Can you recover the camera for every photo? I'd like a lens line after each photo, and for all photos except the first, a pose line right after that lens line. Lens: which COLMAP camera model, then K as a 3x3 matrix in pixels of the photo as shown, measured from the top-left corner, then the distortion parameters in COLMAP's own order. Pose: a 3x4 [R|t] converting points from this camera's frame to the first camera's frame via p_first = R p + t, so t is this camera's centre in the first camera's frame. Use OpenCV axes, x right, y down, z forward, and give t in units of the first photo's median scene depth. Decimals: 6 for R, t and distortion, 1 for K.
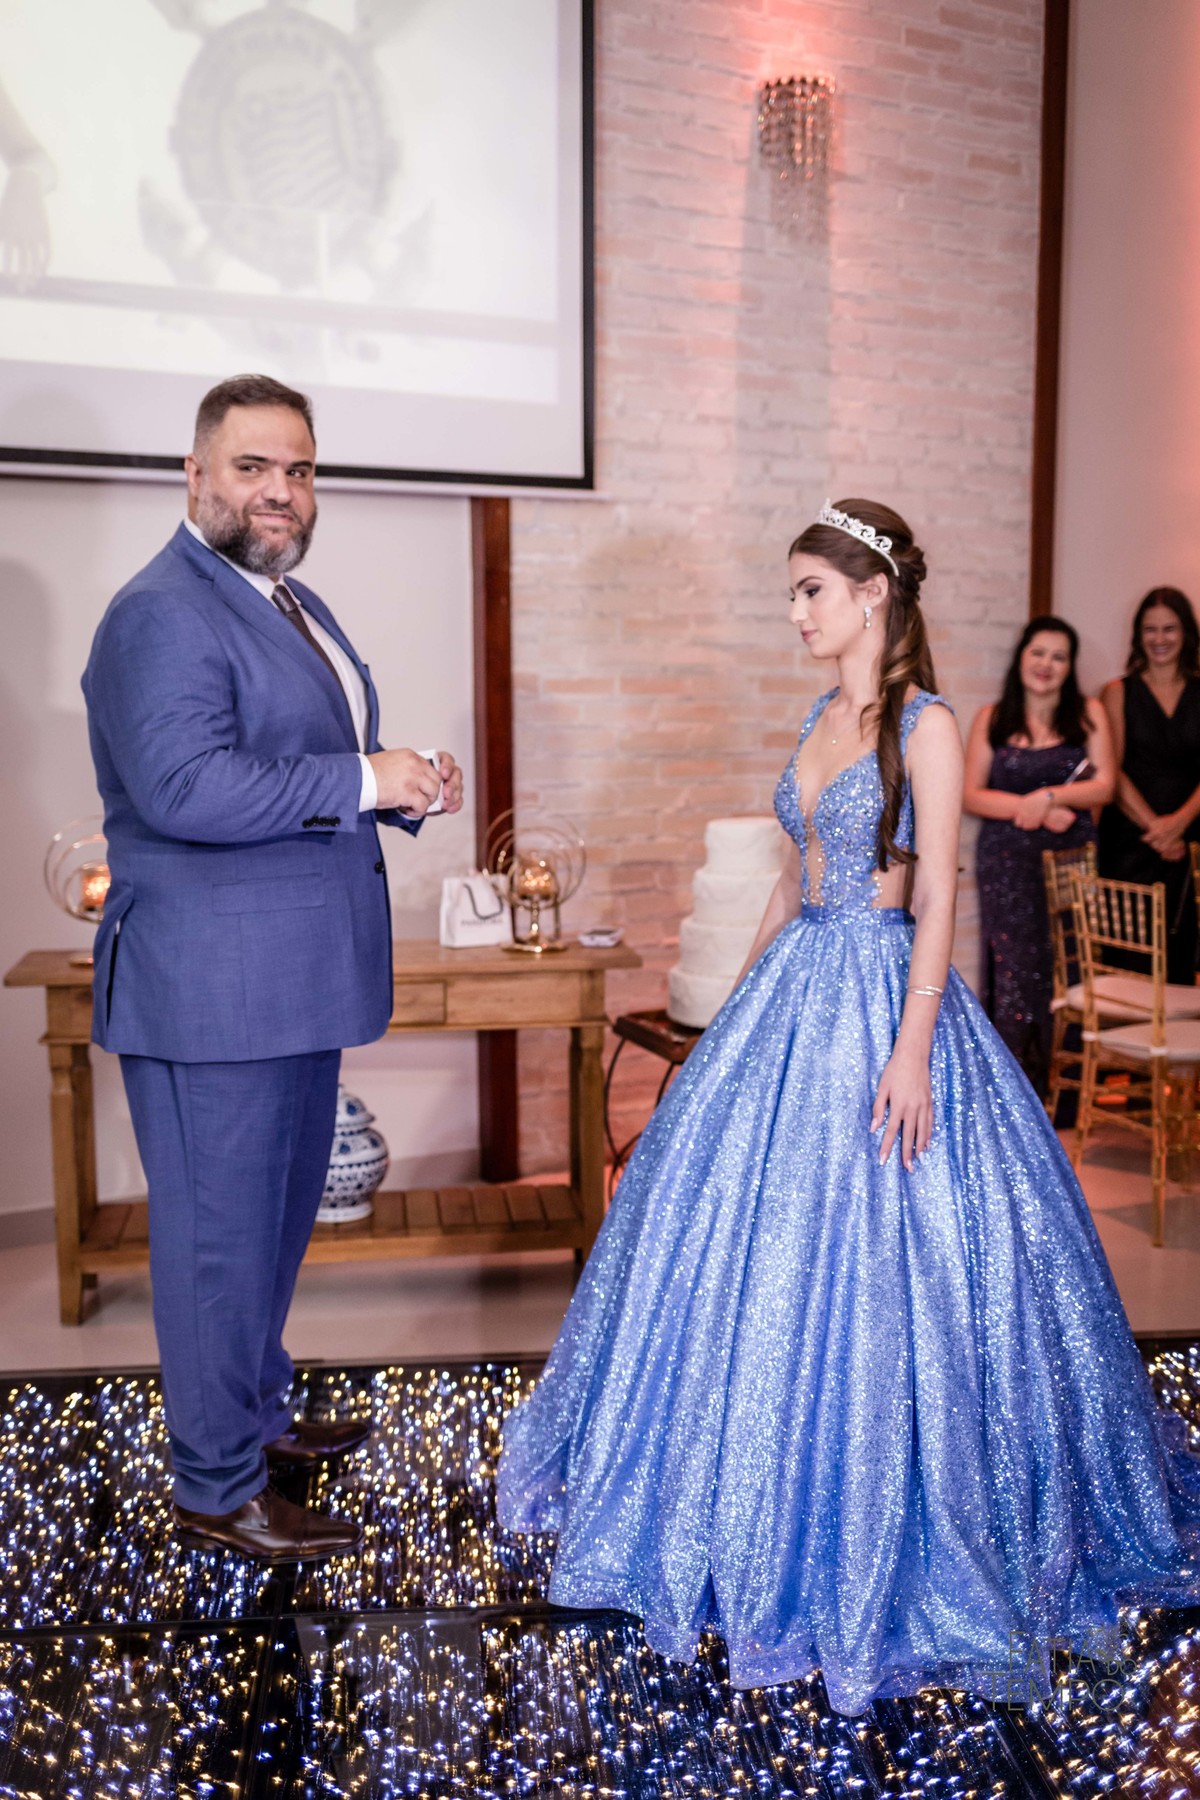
lens RADIAL K [[1872.8, 0, 593.5], [0, 1872.8, 902.0], [0, 0, 1]] dist [0.000998, 0.000000]
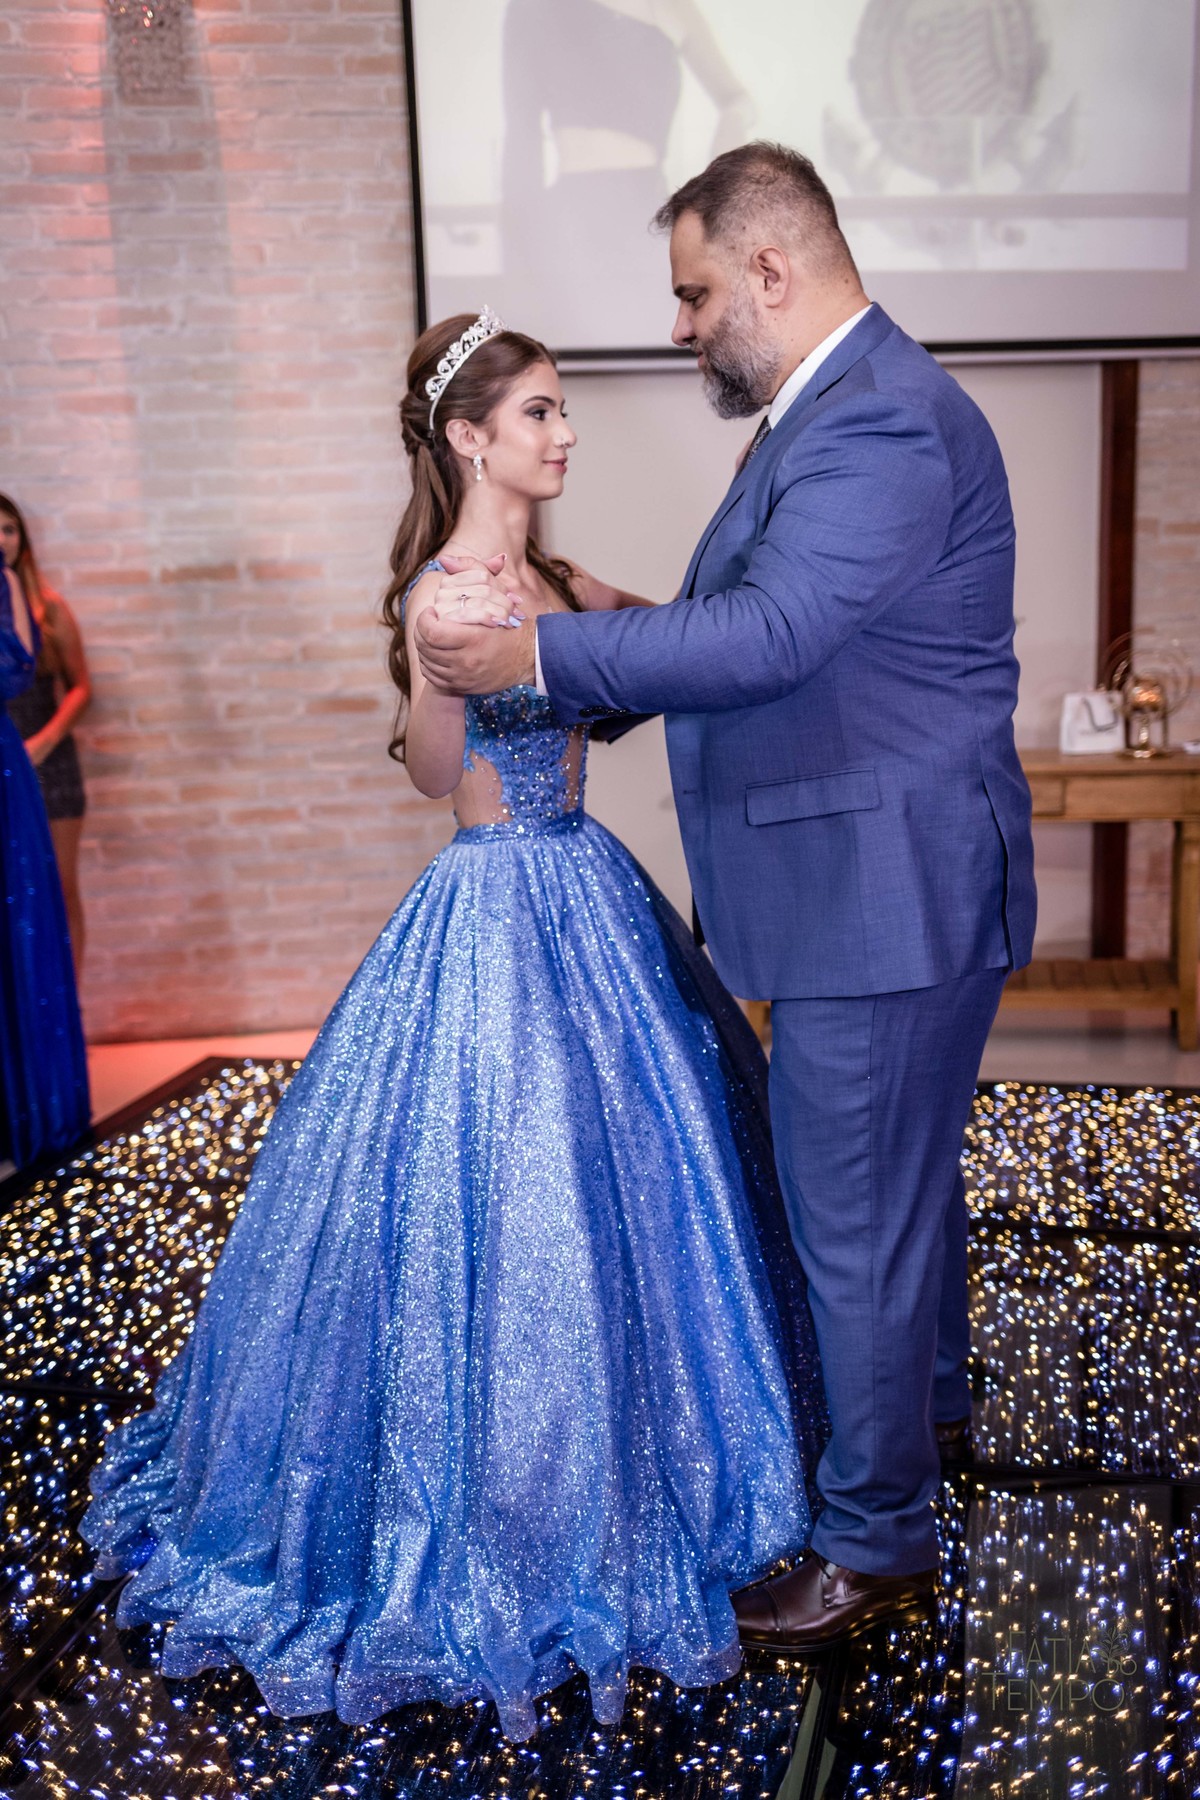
lens RADIAL K [[1872.8, 0, 586.8], [0, 1872.8, 963.3], [0, 0, 1]] dist [0.000998, 0.000000]
pose [[0.945480, 0.038941, -0.323345, 0.022686], [-0.007605, 0.995195, 0.097615, 0.042643], [0.325592, -0.089834, 0.941233, -0.224879]]
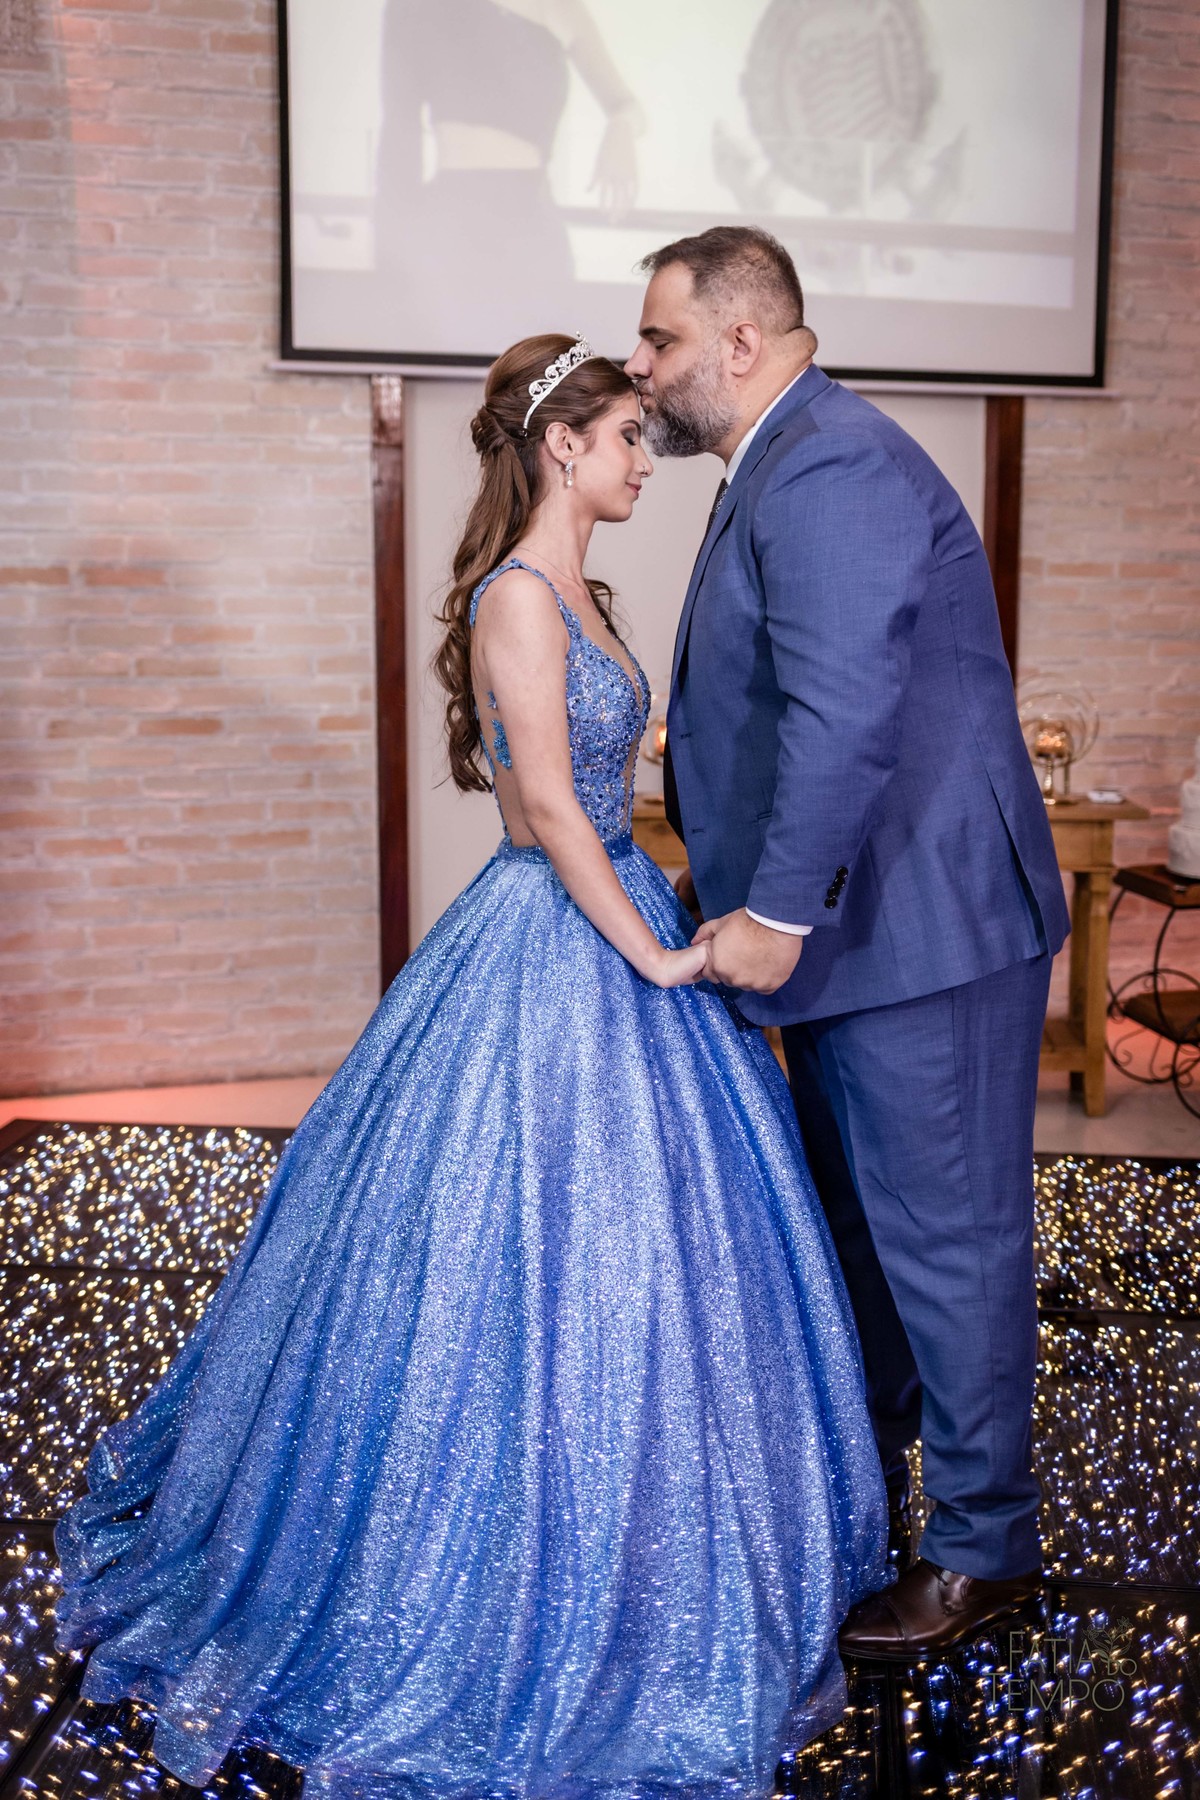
lens RADIAL K [[2040.7, 0, 596.1], [0, 2040.7, 841.4], [0, 0, 1]] dist [0.000254, 0.000000]
pose [[0.981448, 0.031583, -0.189109, -0.063803], [-0.030196, 0.999492, 0.010210, 0.043437], [0.189335, -0.004310, 0.981903, -0.240101]]
